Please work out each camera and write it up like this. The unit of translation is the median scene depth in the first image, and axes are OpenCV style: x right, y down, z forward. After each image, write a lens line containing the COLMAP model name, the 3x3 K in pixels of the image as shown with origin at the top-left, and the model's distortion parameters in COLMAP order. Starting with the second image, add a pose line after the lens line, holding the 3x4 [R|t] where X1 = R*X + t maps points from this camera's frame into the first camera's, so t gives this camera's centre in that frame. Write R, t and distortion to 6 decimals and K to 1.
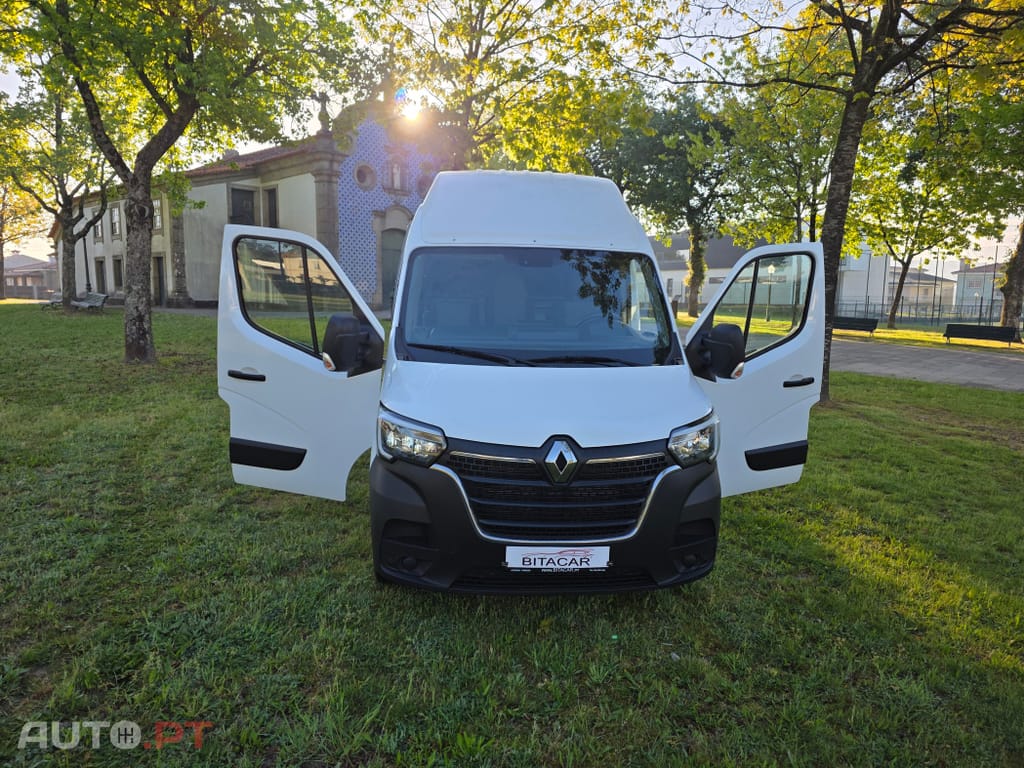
lens RADIAL K [[684.9, 0, 506.2], [0, 684.9, 376.4], [0, 0, 1]] dist [0.057295, -0.048625]
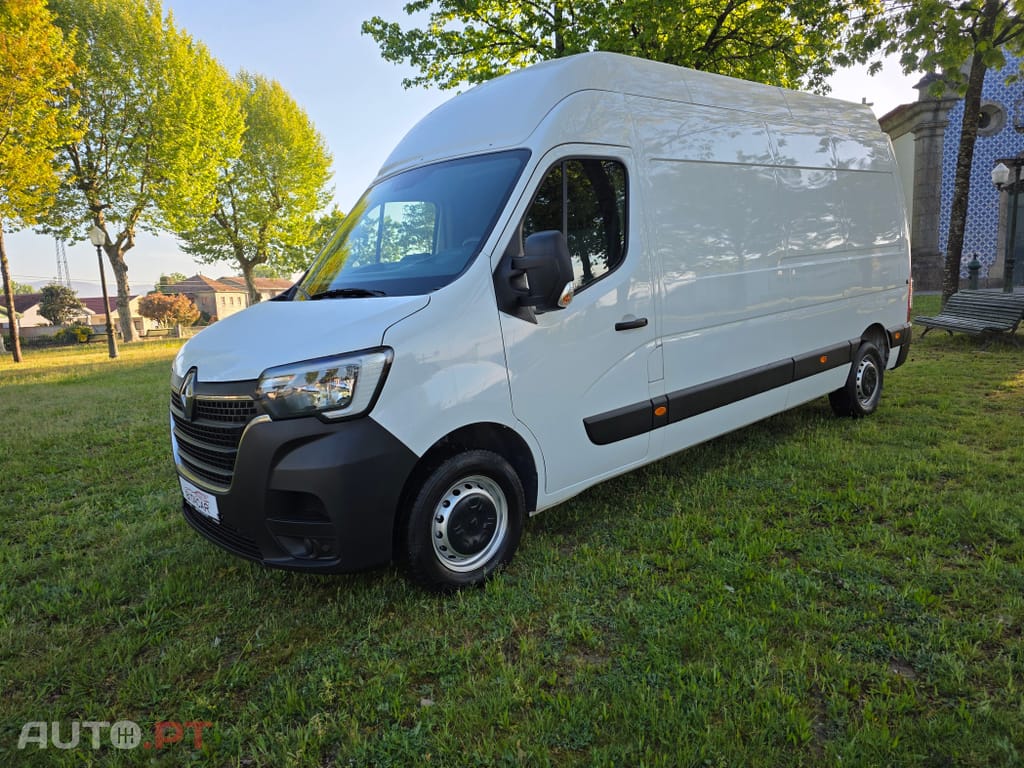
lens RADIAL K [[684.6, 0, 516.1], [0, 684.6, 383.4], [0, 0, 1]] dist [0.066230, -0.057662]
pose [[0.611017, 0.058745, -0.789435, 0.255435], [-0.043998, 0.998221, 0.040227, 0.012187], [0.790394, 0.010155, 0.612515, 0.181863]]
